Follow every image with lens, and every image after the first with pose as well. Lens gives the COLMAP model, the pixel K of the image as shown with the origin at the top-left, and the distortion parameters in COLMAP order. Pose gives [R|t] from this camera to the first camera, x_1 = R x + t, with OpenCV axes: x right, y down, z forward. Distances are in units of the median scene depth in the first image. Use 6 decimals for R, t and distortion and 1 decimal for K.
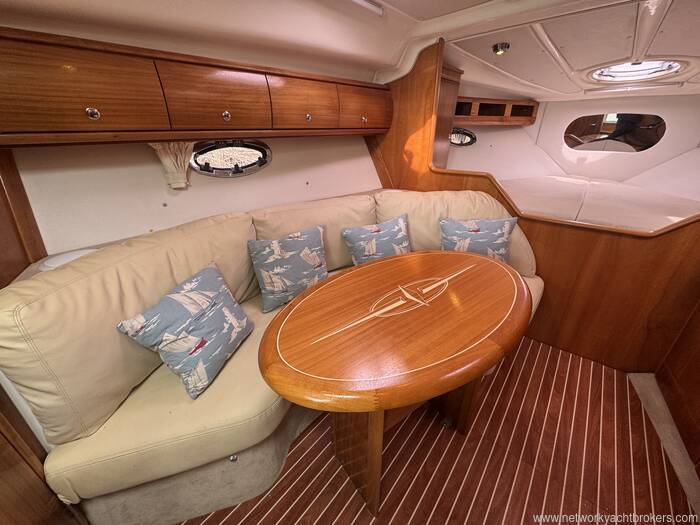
lens RADIAL K [[279.2, 0, 349.6], [0, 279.2, 262.1], [0, 0, 1]] dist [-0.004065, 0.000654]
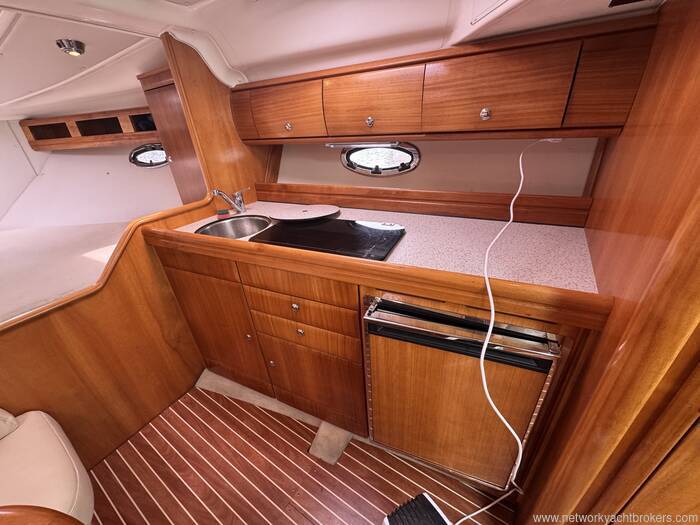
lens RADIAL K [[279.2, 0, 349.5], [0, 279.2, 261.7], [0, 0, 1]] dist [-0.004065, 0.000654]
pose [[-0.123639, -0.443212, 0.887850, 0.192885], [0.484982, 0.753591, 0.443727, -0.132158], [-0.865740, 0.485453, 0.121777, 0.133733]]
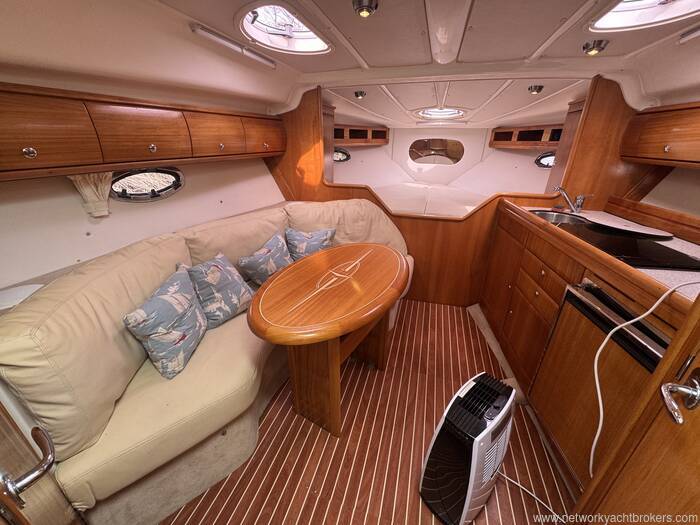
lens RADIAL K [[279.2, 0, 350.2], [0, 279.2, 262.4], [0, 0, 1]] dist [-0.004065, 0.000654]
pose [[0.913394, -0.150262, 0.378330, -0.155619], [0.160353, 0.987048, 0.004893, 0.034367], [-0.374165, 0.056197, 0.925658, -0.220246]]
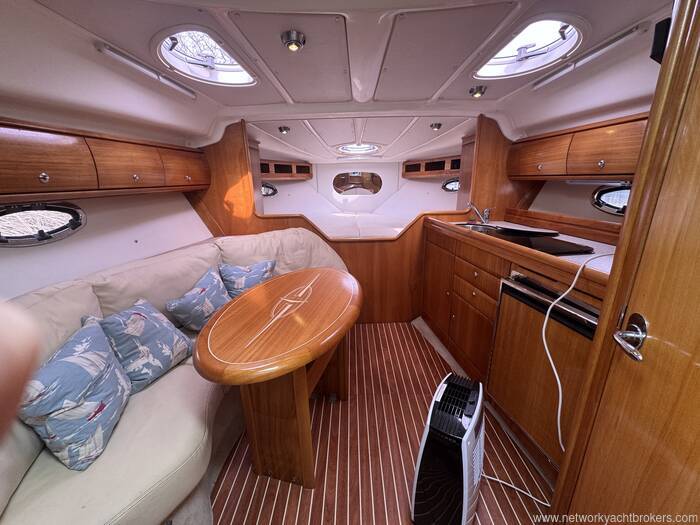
lens RADIAL K [[279.2, 0, 350.0], [0, 279.2, 262.4], [0, 0, 1]] dist [-0.004065, 0.000654]
pose [[0.766626, -0.192131, 0.612675, -0.210000], [0.288583, 0.955480, -0.061466, 0.060320], [-0.573589, 0.223929, 0.787941, -0.164262]]
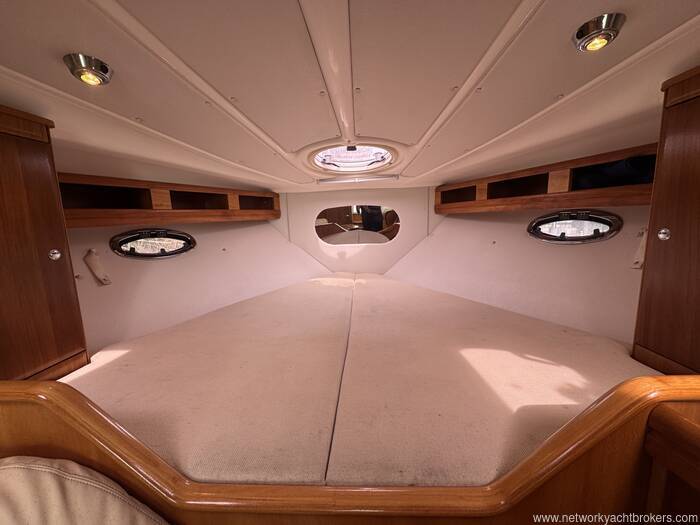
lens RADIAL K [[279.2, 0, 353.3], [0, 279.2, 255.1], [0, 0, 1]] dist [-0.004065, 0.000654]
pose [[0.788736, -0.109235, 0.604949, 0.628501], [0.294816, 0.930747, -0.216318, -0.308463], [-0.539425, 0.348967, 0.766318, 0.592988]]
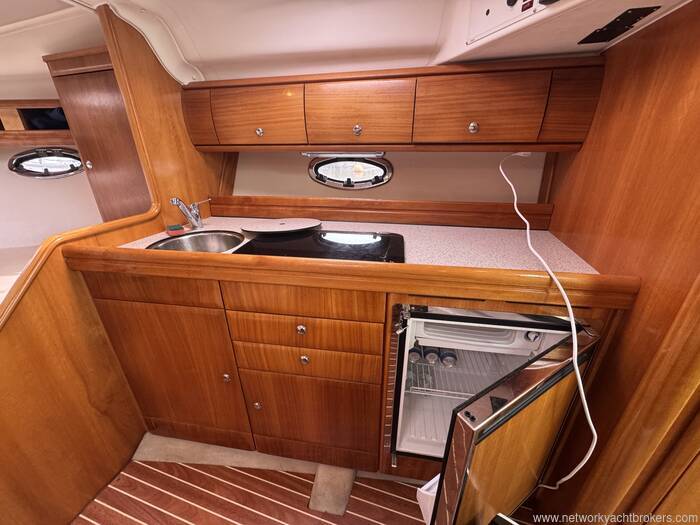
lens RADIAL K [[279.2, 0, 349.5], [0, 279.2, 261.3], [0, 0, 1]] dist [-0.004065, 0.000654]
pose [[-0.391119, -0.348066, 0.851984, 0.277086], [0.403672, 0.767050, 0.498681, -0.164616], [-0.827088, 0.538966, -0.159504, 0.307319]]
